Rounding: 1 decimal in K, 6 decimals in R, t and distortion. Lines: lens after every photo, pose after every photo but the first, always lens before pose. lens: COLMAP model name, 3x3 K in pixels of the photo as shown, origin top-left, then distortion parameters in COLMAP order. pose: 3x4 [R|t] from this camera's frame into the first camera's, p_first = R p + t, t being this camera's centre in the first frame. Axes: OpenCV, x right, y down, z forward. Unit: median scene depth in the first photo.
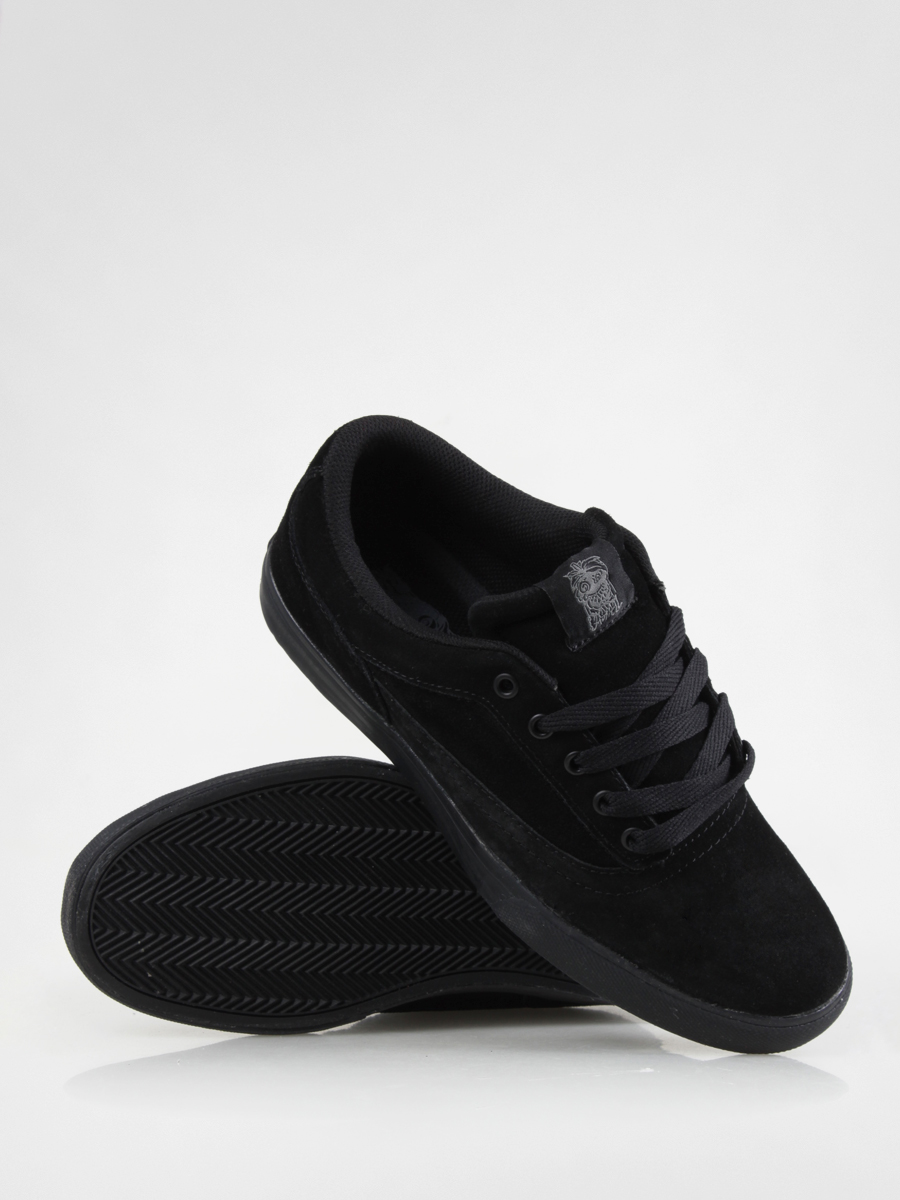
lens RADIAL K [[2588.8, 0, 450.0], [0, 2588.8, 600.0], [0, 0, 1]] dist [-0.279902, 0.100602]
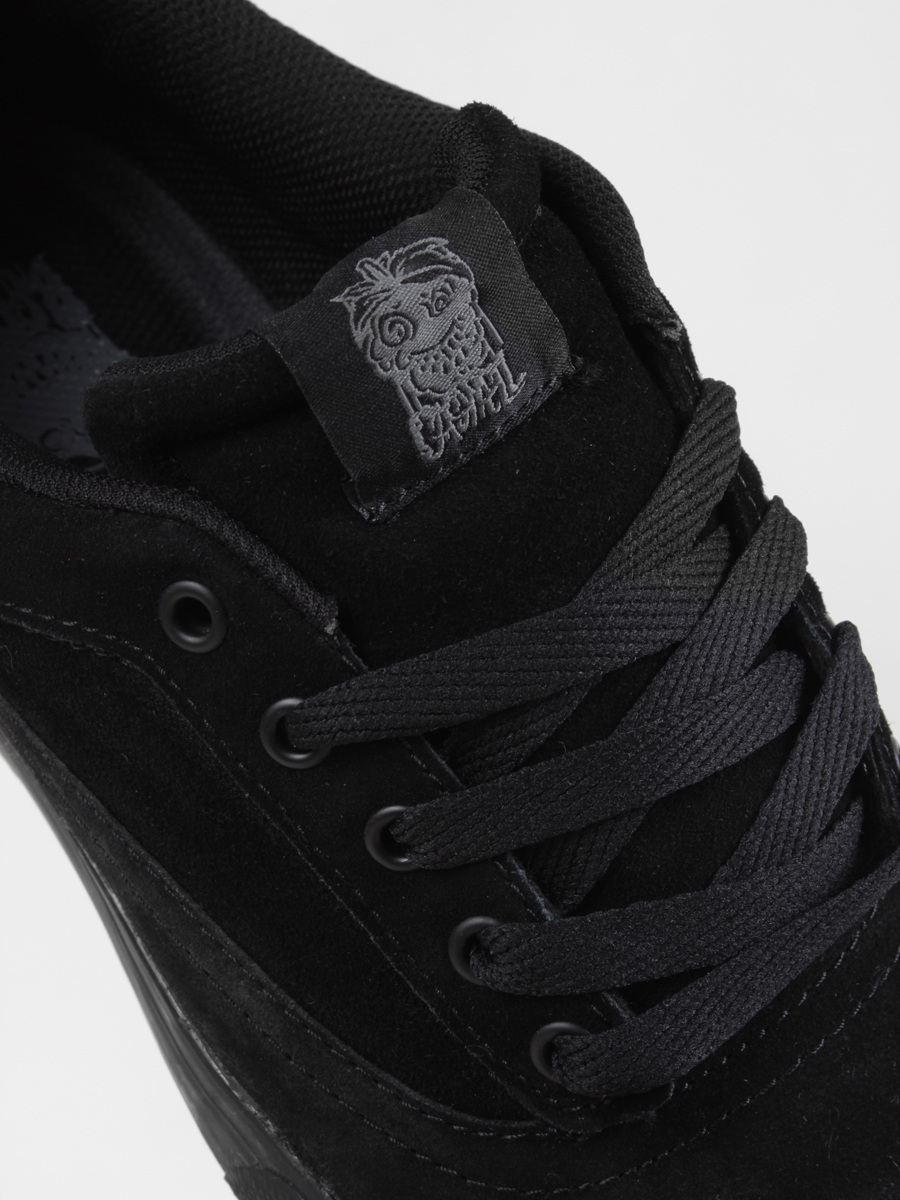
lens RADIAL K [[2588.8, 0, 450.0], [0, 2588.8, 600.0], [0, 0, 1]] dist [-0.279902, 0.100602]
pose [[0.989481, 0.009931, -0.144319, 0.105447], [0.006441, 0.993627, 0.112538, -0.007663], [0.144517, -0.112284, 0.983111, 0.661263]]
